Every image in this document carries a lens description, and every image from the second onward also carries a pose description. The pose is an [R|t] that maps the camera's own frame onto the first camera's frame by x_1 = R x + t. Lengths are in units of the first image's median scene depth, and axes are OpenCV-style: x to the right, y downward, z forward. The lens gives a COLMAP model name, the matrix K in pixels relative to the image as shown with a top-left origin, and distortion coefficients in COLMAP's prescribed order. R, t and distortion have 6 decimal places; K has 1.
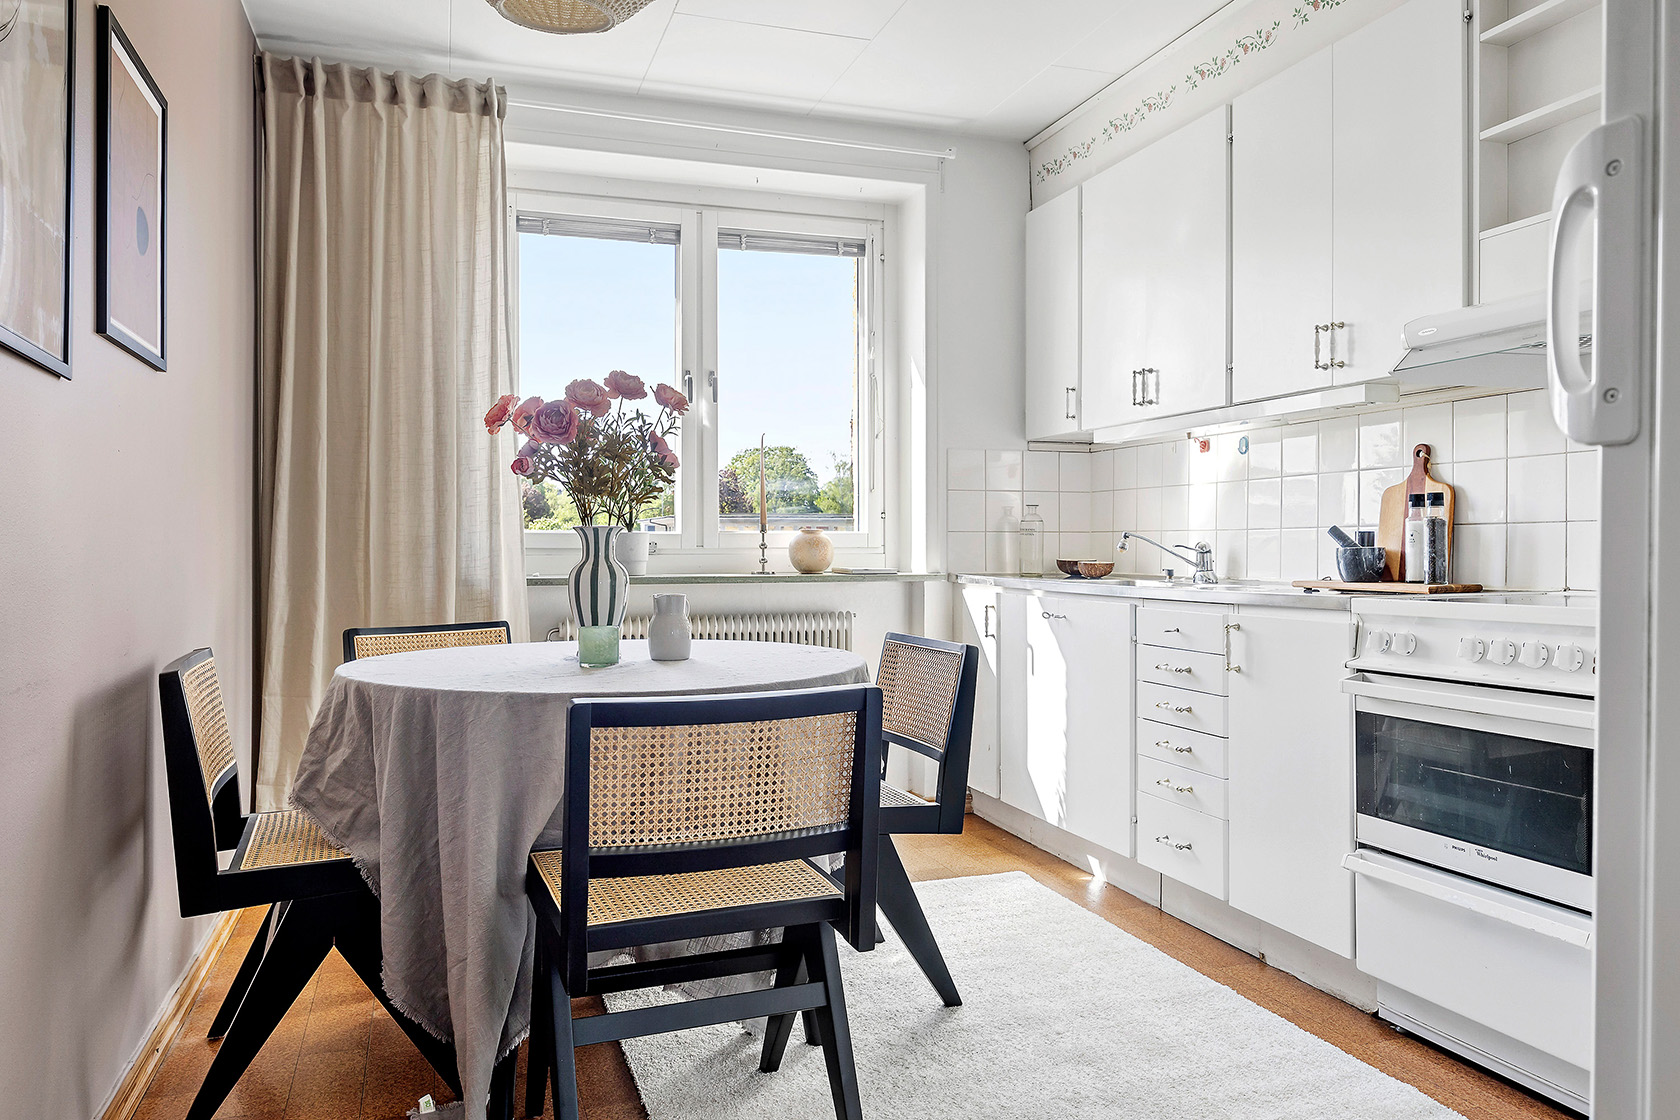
lens RADIAL K [[1200.7, 0, 840.0], [0, 1200.7, 560.0], [0, 0, 1]] dist [-0.003983, -0.002525]
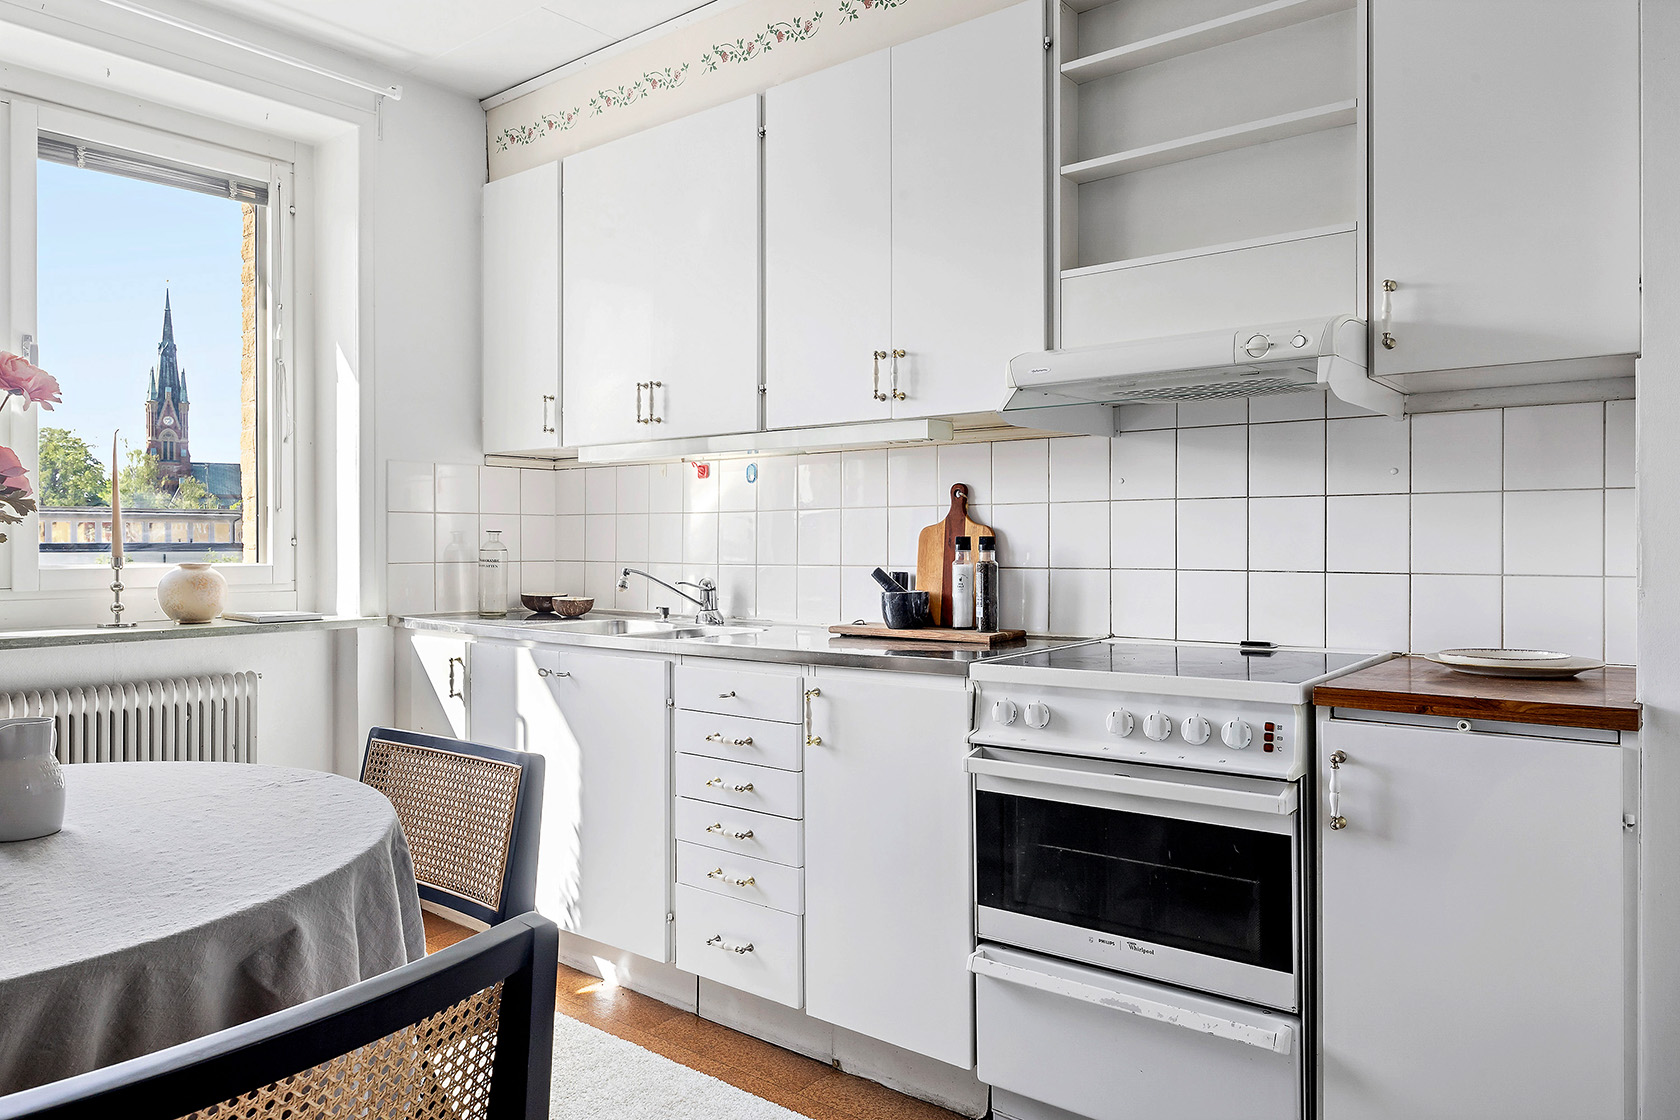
lens RADIAL K [[1133.8, 0, 839.4], [0, 1133.8, 546.1], [0, 0, 1]] dist [0.002263, -0.003721]
pose [[0.844810, -0.001446, 0.535065, -0.078665], [0.005238, 0.999971, -0.005567, -0.038188], [-0.535041, 0.007506, 0.844793, 0.256387]]
